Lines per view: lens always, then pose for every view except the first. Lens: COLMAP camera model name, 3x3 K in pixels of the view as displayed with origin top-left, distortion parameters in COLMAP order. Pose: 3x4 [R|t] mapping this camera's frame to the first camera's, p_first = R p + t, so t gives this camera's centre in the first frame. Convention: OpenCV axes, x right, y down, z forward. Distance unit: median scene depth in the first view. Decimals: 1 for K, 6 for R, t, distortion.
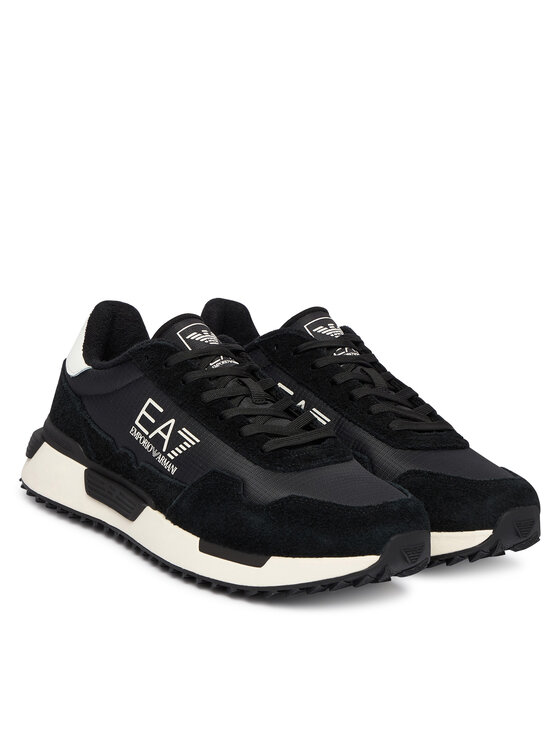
lens RADIAL K [[1469.0, 0, 280.9], [0, 1469.0, 370.0], [0, 0, 1]] dist [-0.838750, 0.000000]
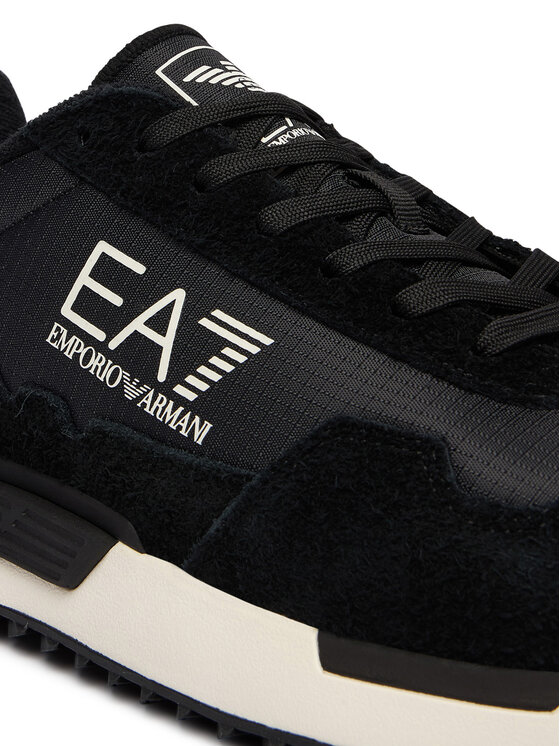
lens RADIAL K [[1638.7, 0, 280.0], [0, 1638.7, 371.8], [0, 0, 1]] dist [-0.274861, 0.000000]
pose [[0.987087, -0.060882, 0.148162, -0.110246], [0.059650, 0.998138, 0.012750, 0.050242], [-0.148663, -0.003748, 0.988881, 0.607236]]
